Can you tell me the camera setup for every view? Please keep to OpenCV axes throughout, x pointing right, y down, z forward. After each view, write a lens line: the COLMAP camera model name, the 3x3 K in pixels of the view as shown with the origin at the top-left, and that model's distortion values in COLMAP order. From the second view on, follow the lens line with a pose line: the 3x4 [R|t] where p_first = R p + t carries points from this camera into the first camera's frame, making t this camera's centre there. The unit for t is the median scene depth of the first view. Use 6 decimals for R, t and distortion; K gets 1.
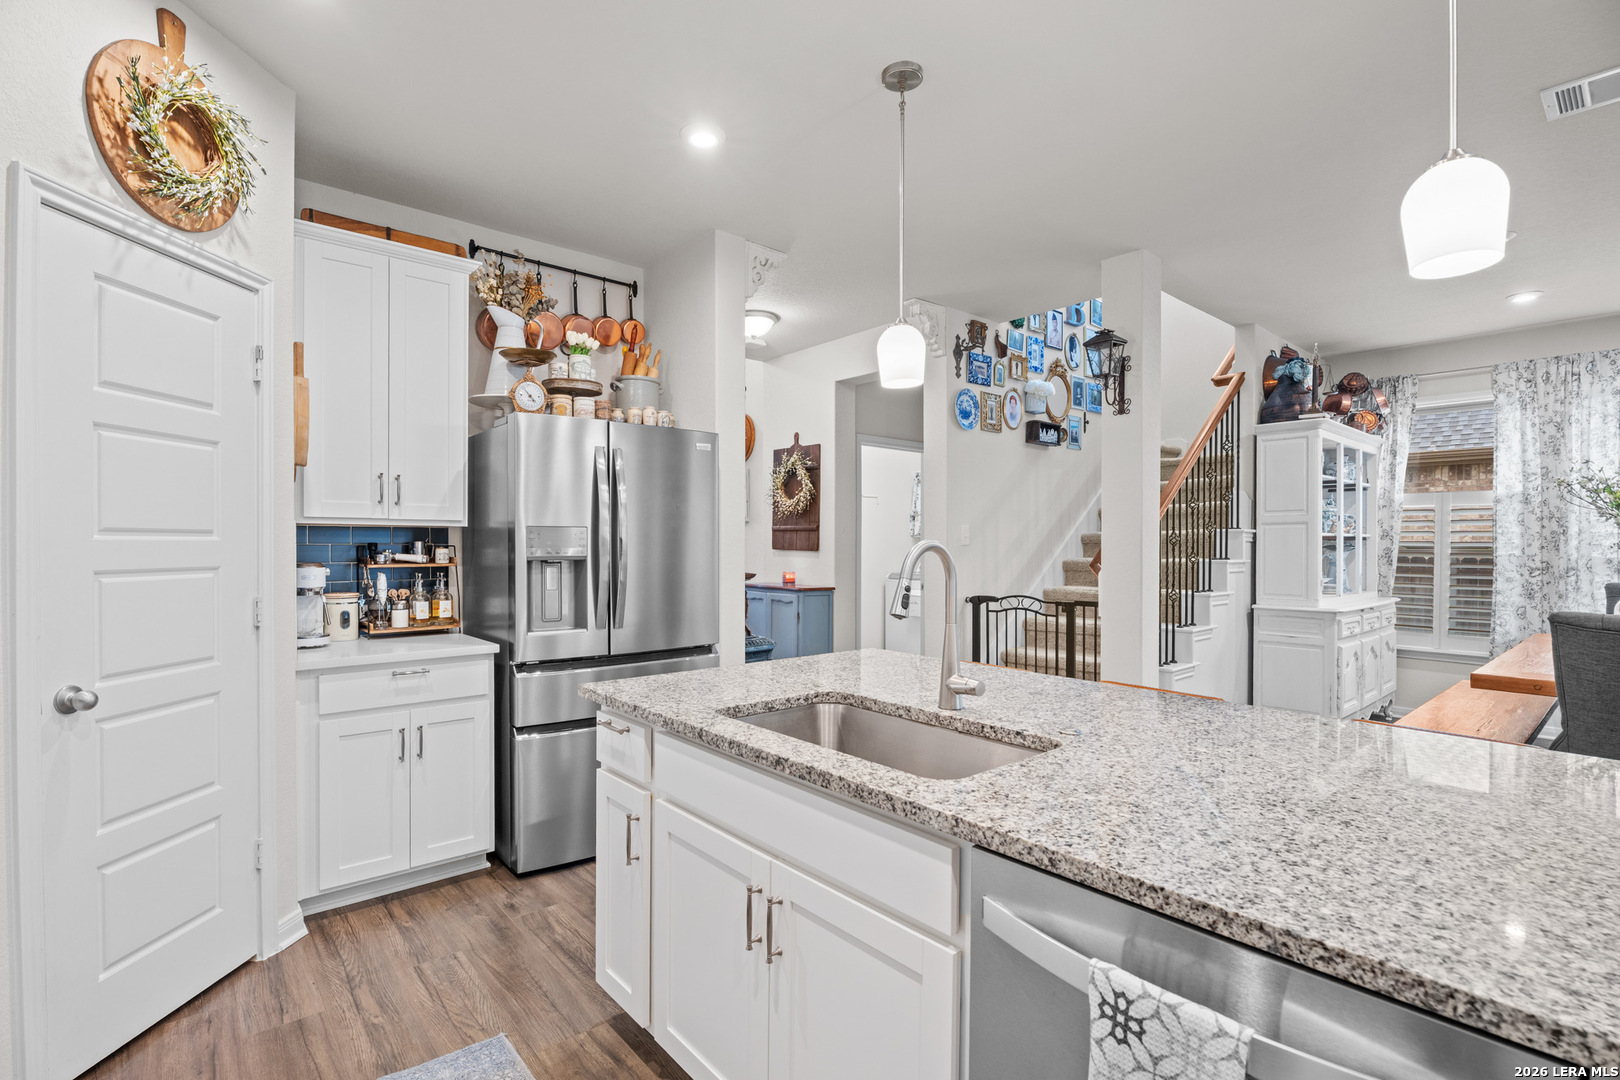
lens RADIAL K [[750.8, 0, 811.2], [0, 750.8, 545.5], [0, 0, 1]] dist [-0.009251, -0.000449]
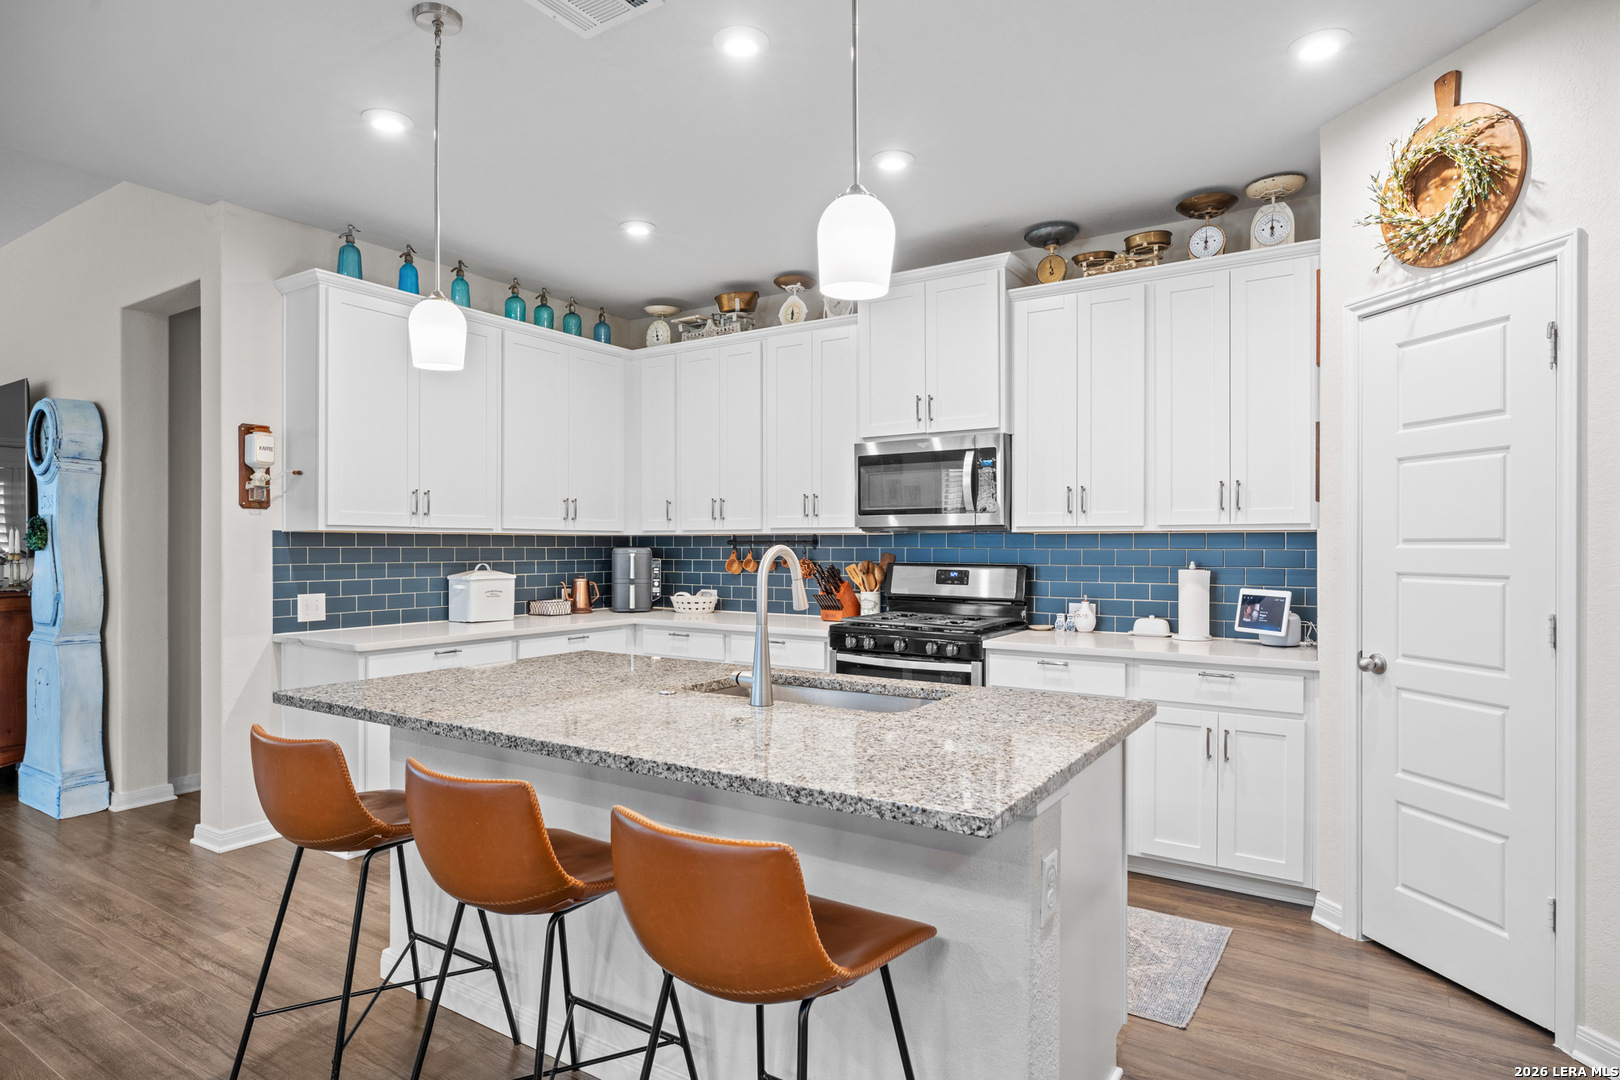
lens RADIAL K [[894.7, 0, 806.8], [0, 894.7, 547.6], [0, 0, 1]] dist [0.002463, -0.000913]
pose [[-0.960535, -0.002373, -0.278150, 0.416538], [-0.003366, 0.999990, 0.003091, -0.008749], [0.278140, 0.003905, -0.960533, 1.969752]]
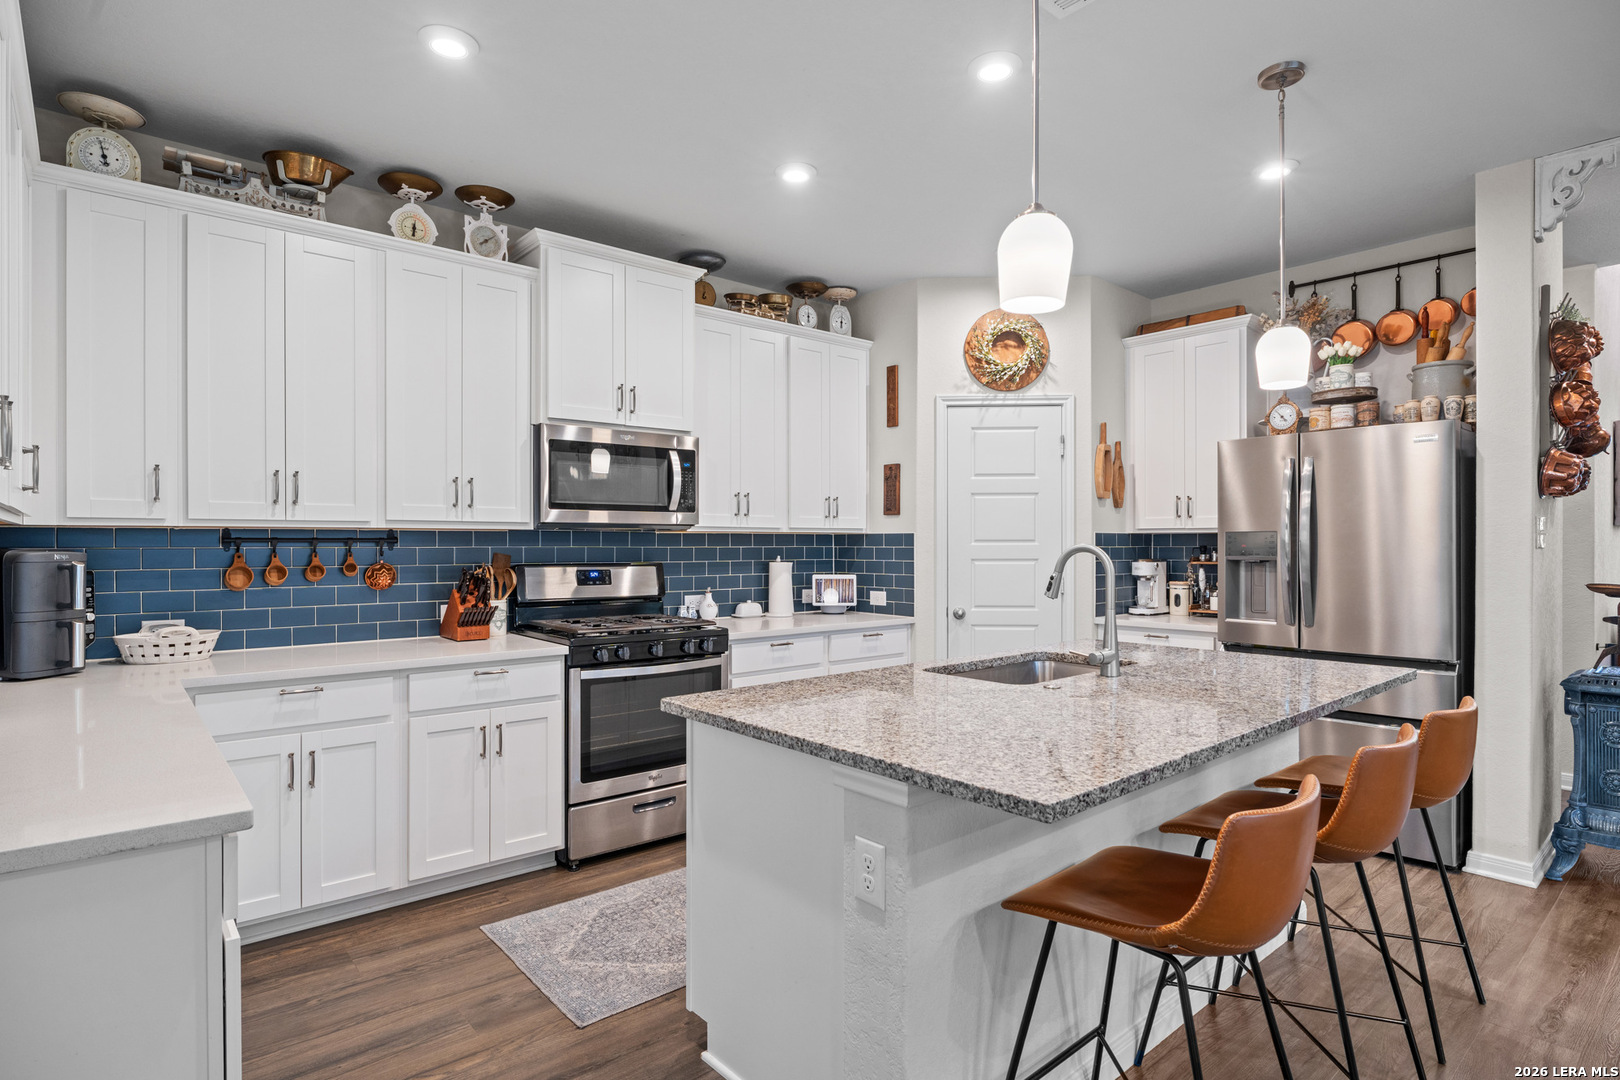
lens RADIAL K [[847.1, 0, 808.4], [0, 847.1, 537.3], [0, 0, 1]] dist [-0.006712, 0.000014]
pose [[0.001321, -0.007097, -0.999974, 1.432821], [-0.001075, 0.999974, -0.007098, -0.010302], [0.999999, 0.001084, 0.001313, 0.441071]]
